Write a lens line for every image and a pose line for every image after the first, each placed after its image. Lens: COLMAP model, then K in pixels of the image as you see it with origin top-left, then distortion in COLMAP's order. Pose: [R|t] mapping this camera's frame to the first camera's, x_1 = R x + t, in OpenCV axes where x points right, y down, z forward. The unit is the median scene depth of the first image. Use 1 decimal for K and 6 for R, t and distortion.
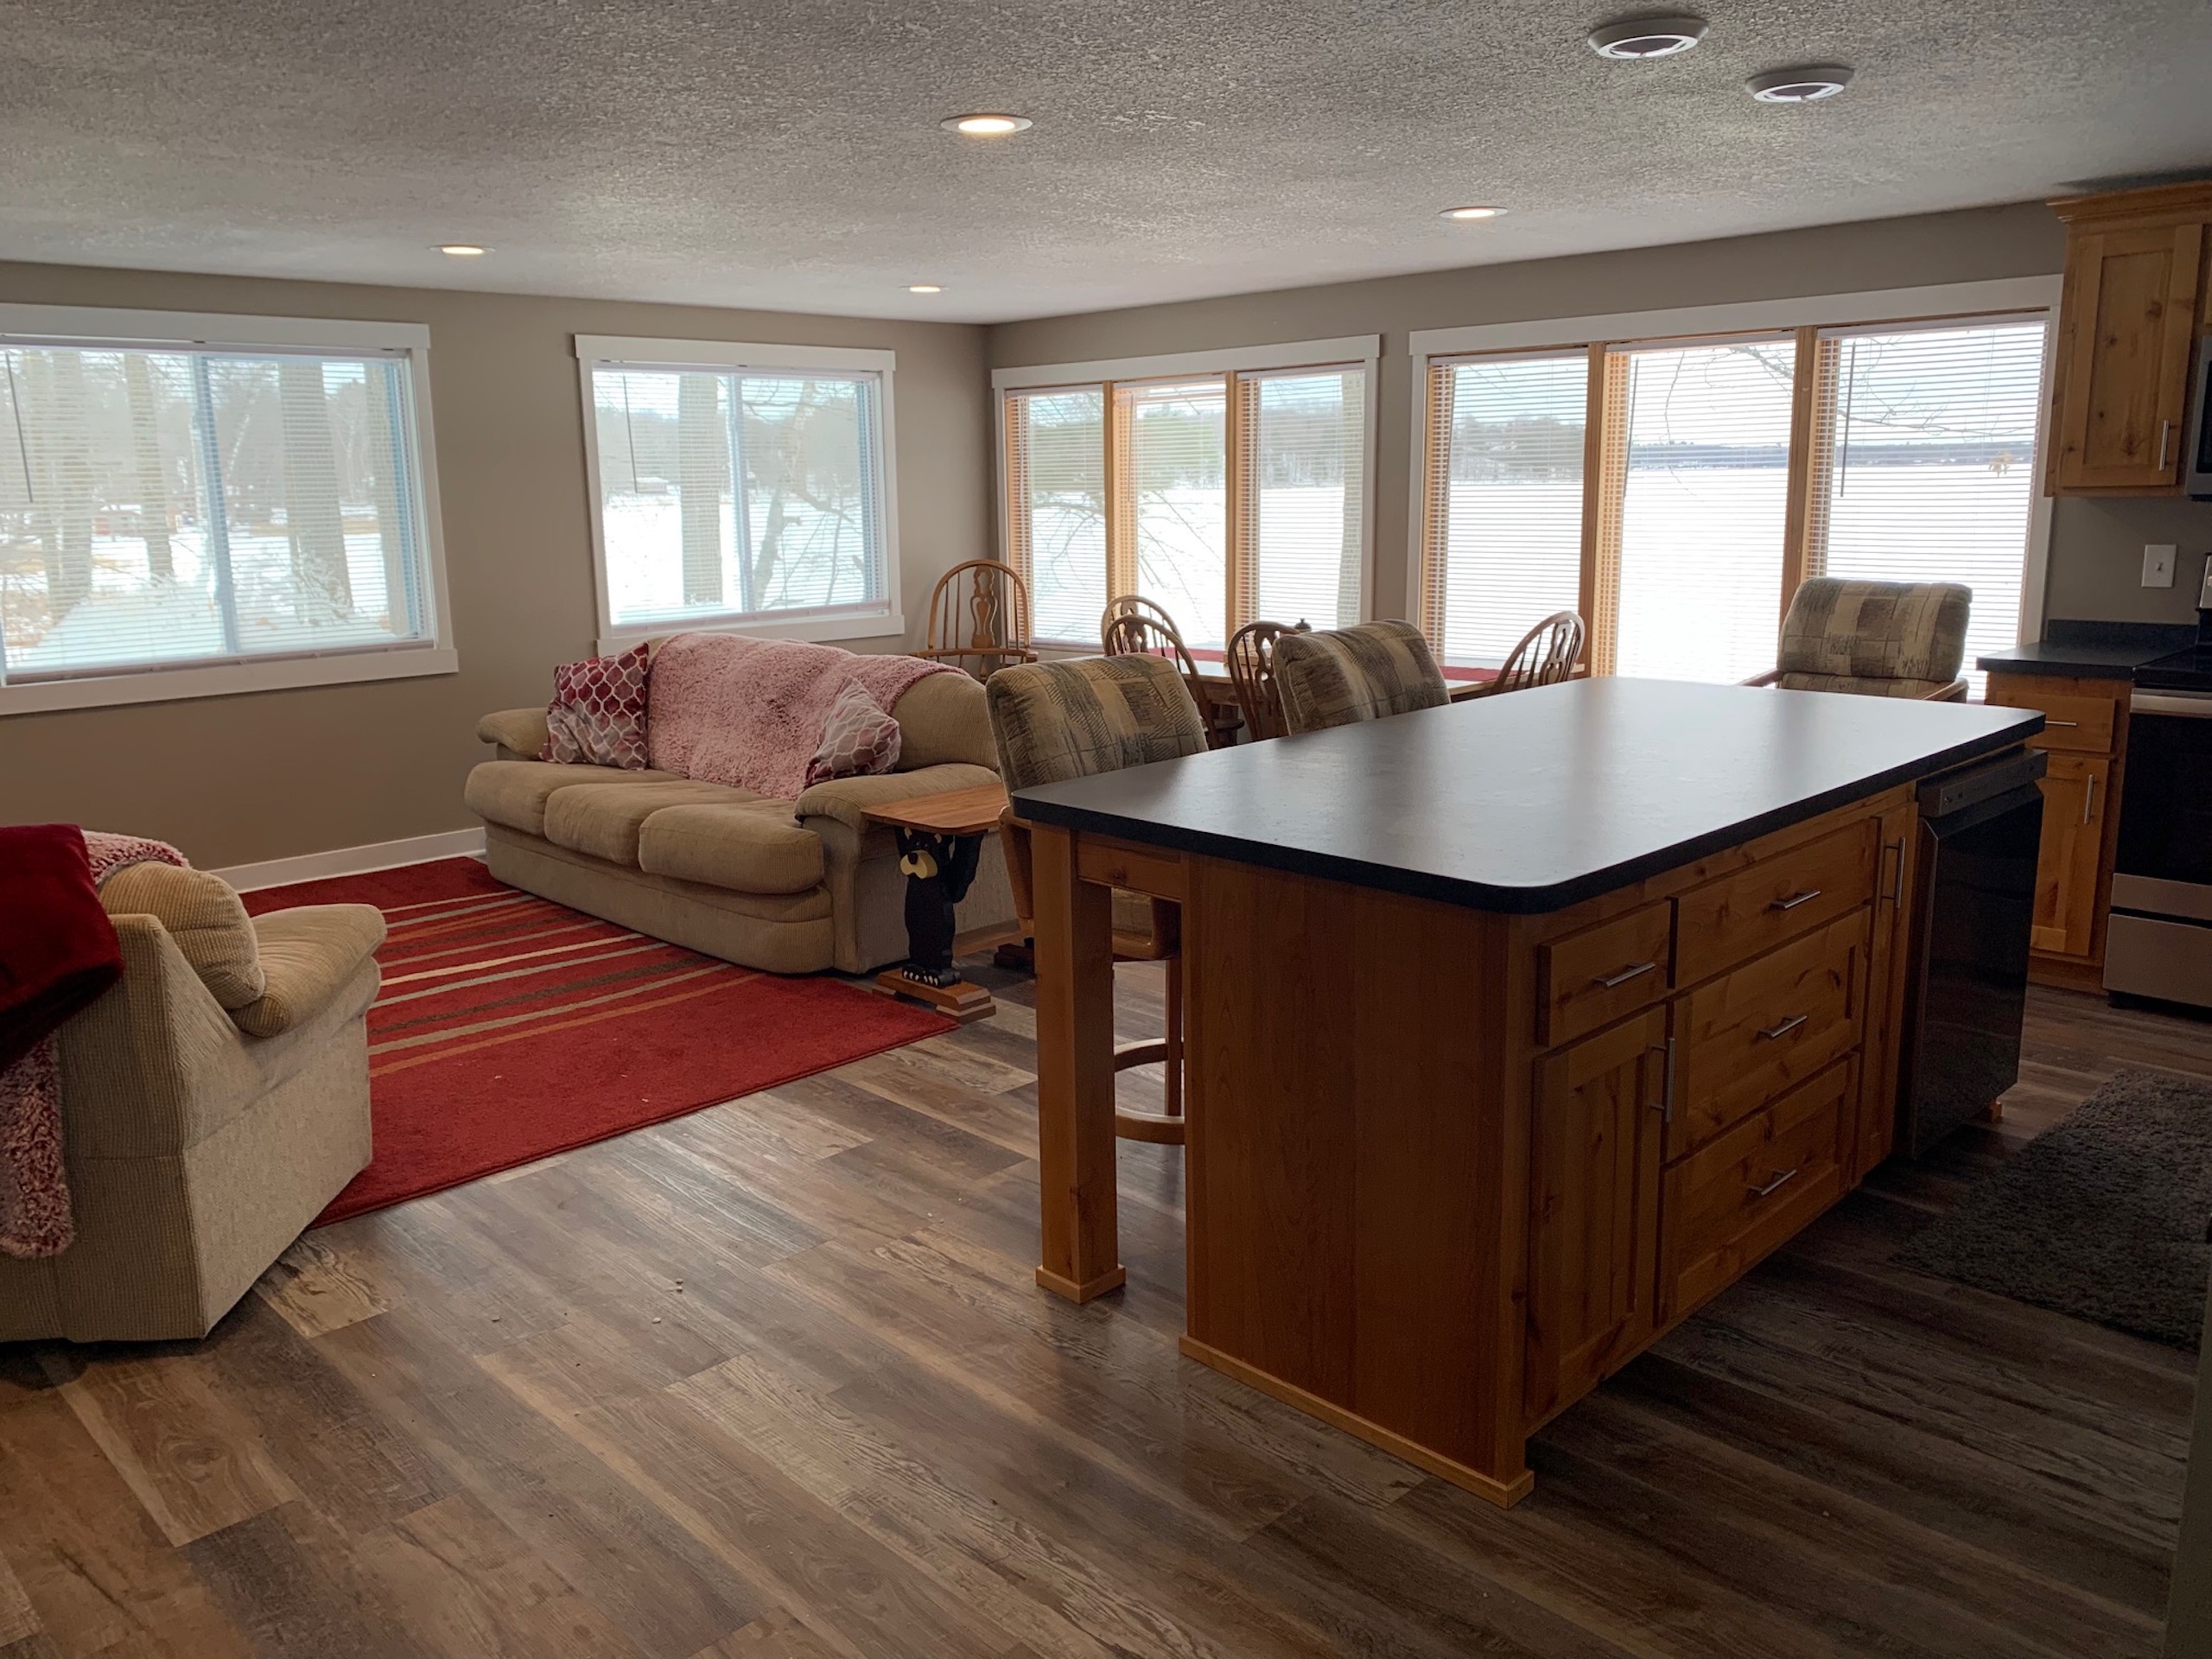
lens RADIAL K [[1668.3, 0, 1106.0], [0, 1668.3, 829.5], [0, 0, 1]] dist [0.008698, -0.002555]
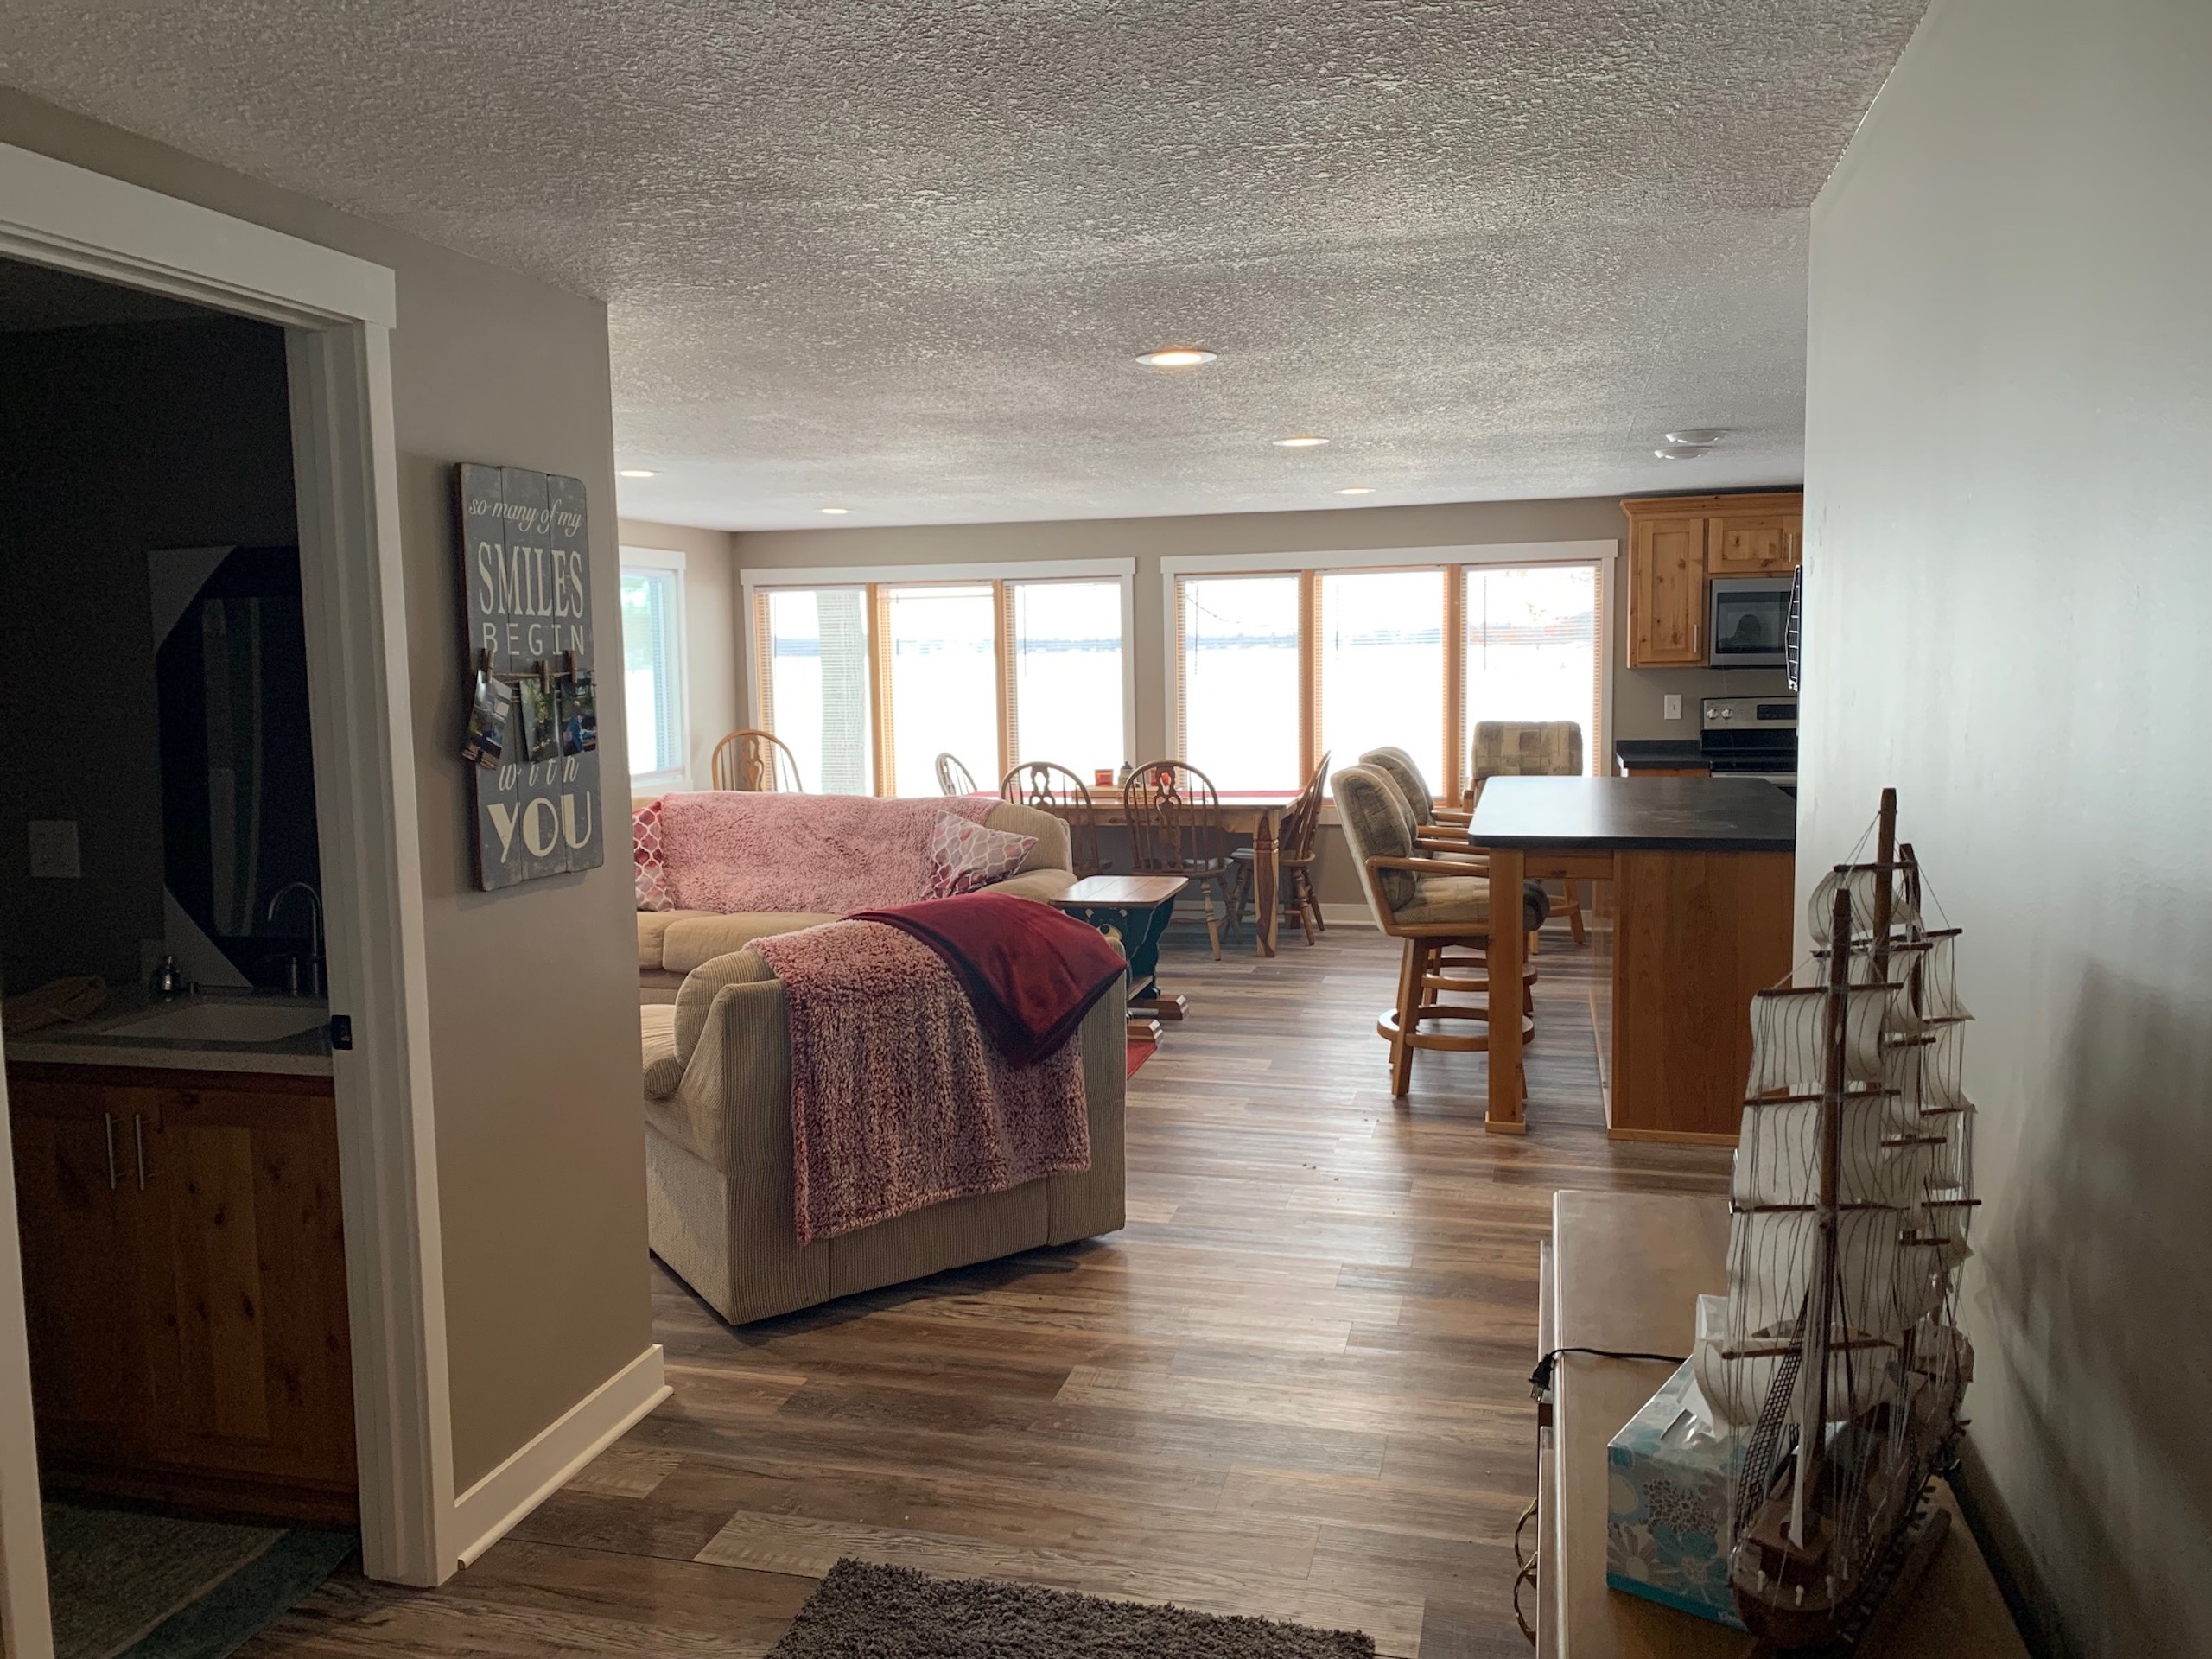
lens RADIAL K [[1648.3, 0, 1115.3], [0, 1648.3, 829.6], [0, 0, 1]] dist [0.111133, -0.001496]
pose [[0.859225, -0.054920, 0.508642, -0.697186], [0.109007, 0.991044, -0.077133, 0.035936], [-0.499850, 0.121720, 0.857516, -0.165009]]
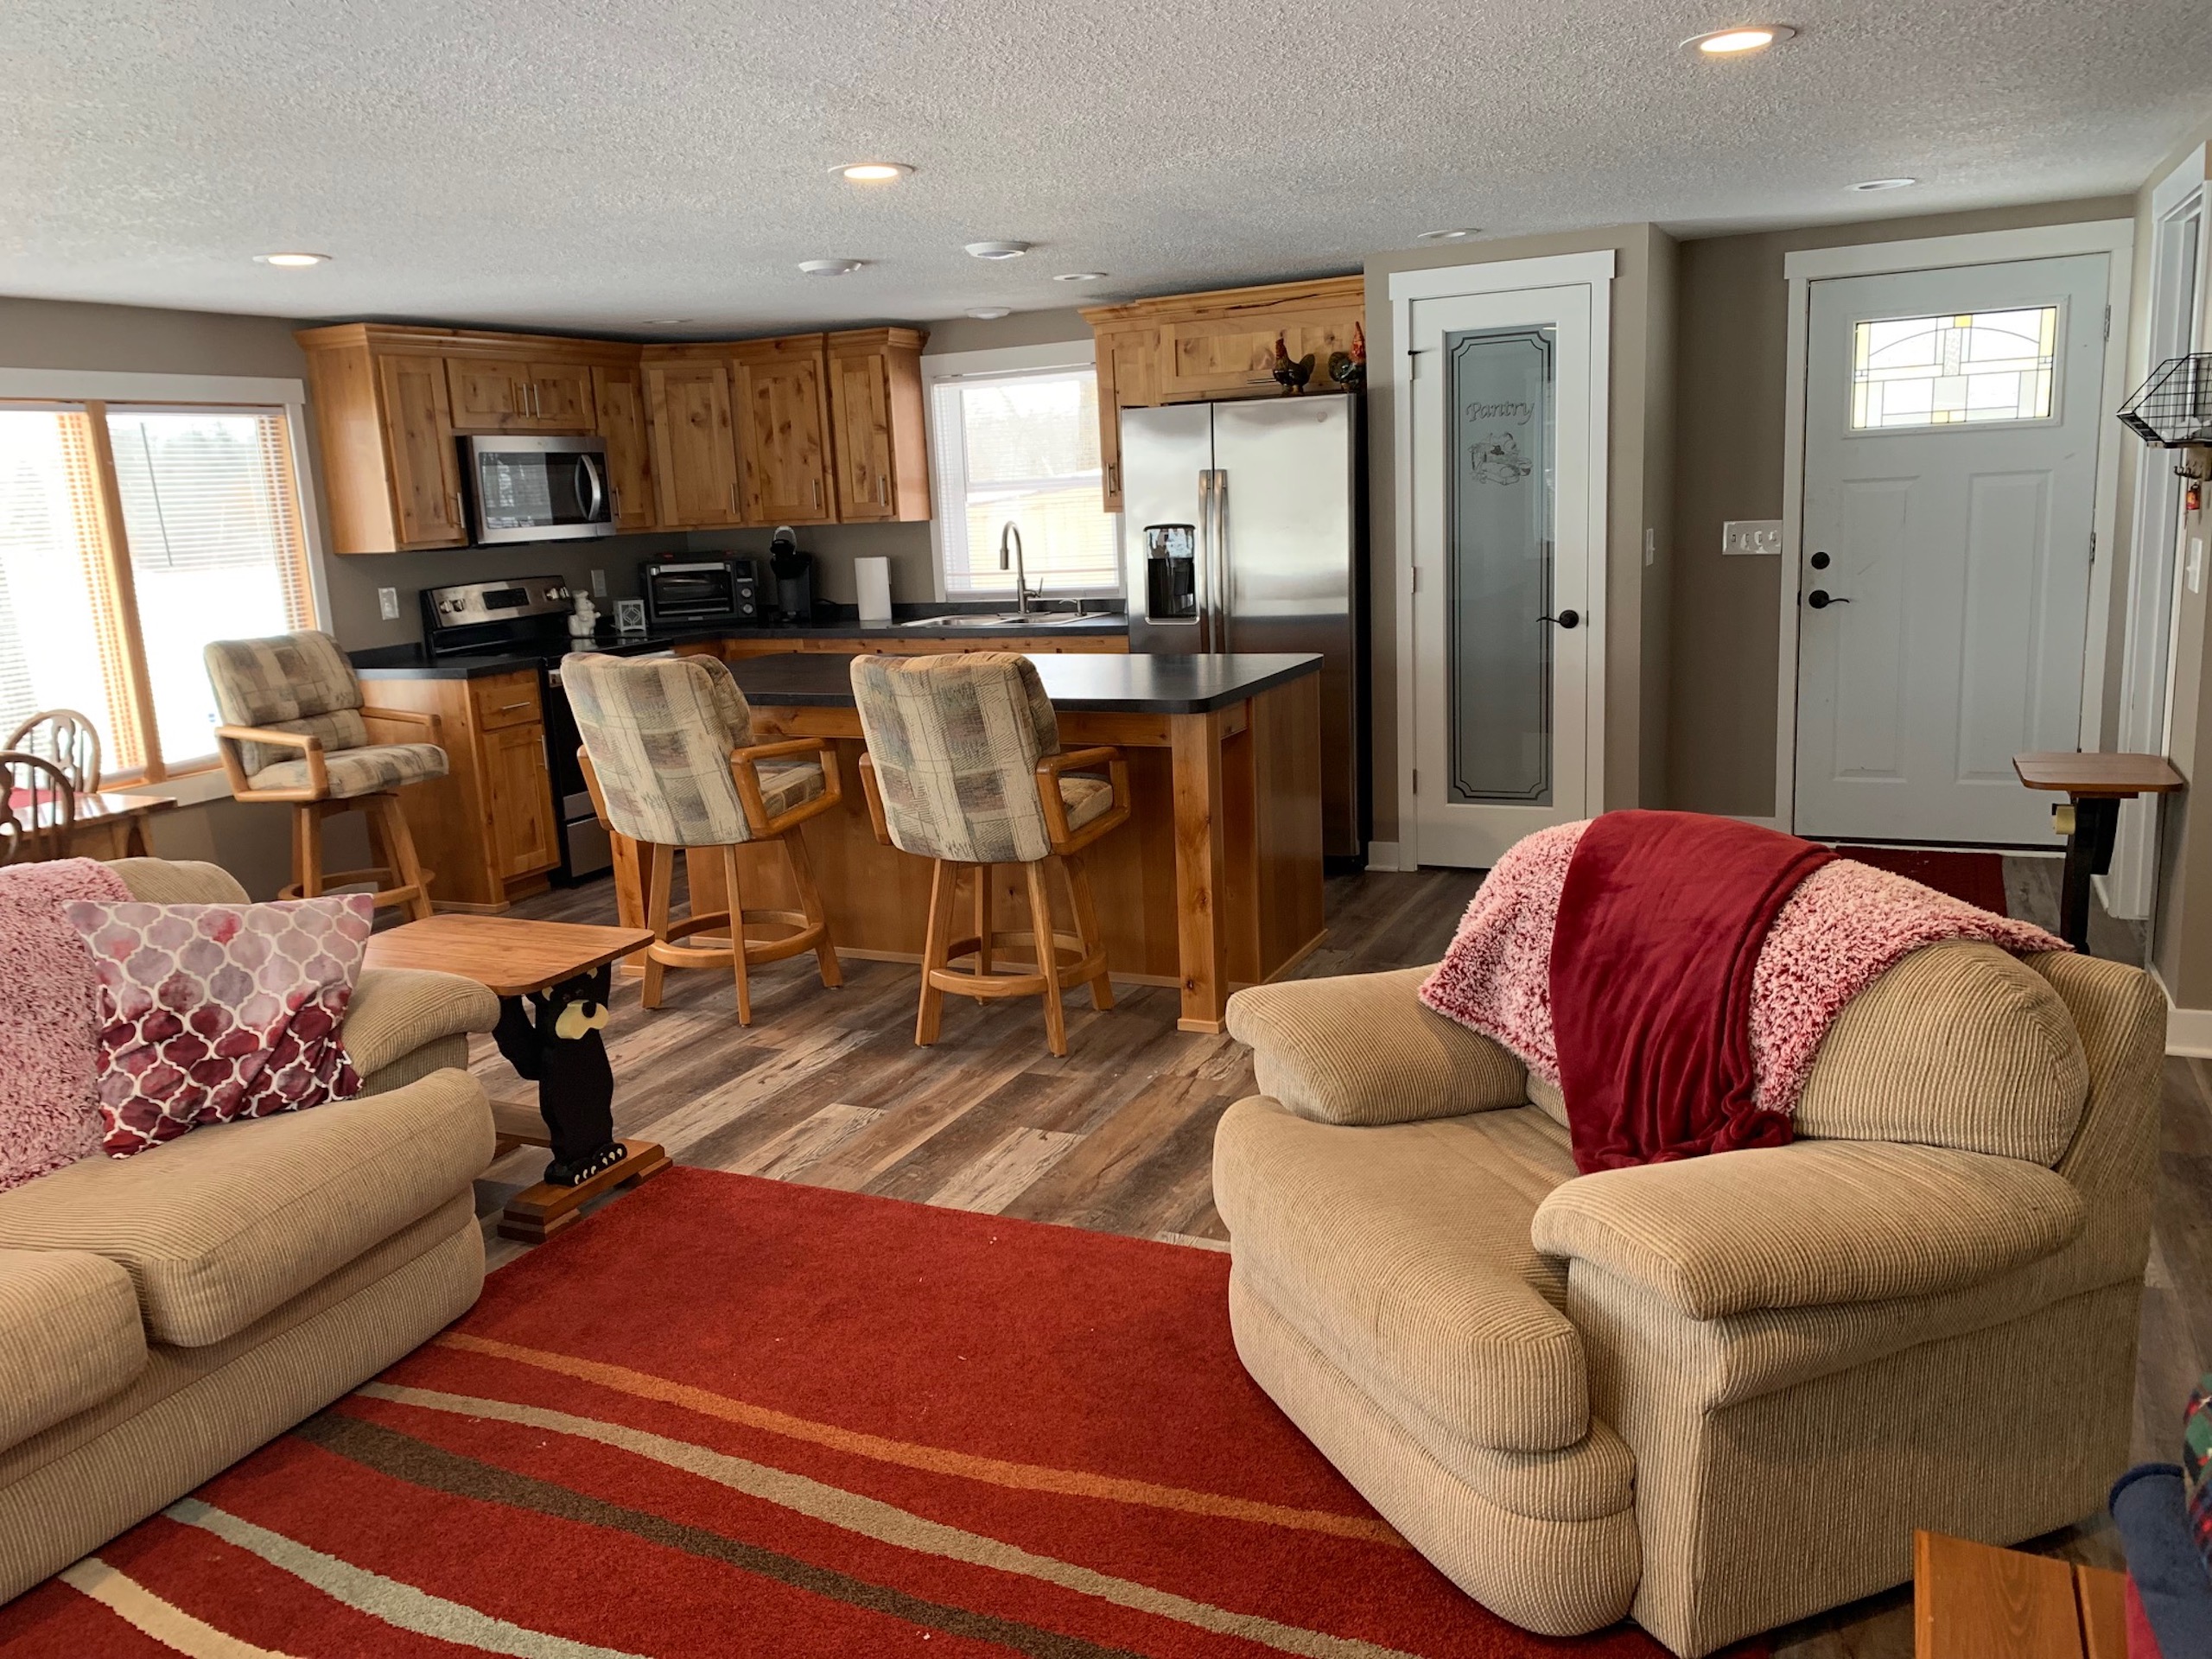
lens RADIAL K [[1668.3, 0, 1106.0], [0, 1668.3, 829.5], [0, 0, 1]] dist [0.008698, -0.002555]
pose [[-0.349032, -0.159303, 0.923471, -0.783729], [0.246379, 0.935177, 0.254443, -0.173211], [-0.904143, 0.316333, -0.287158, 0.854667]]
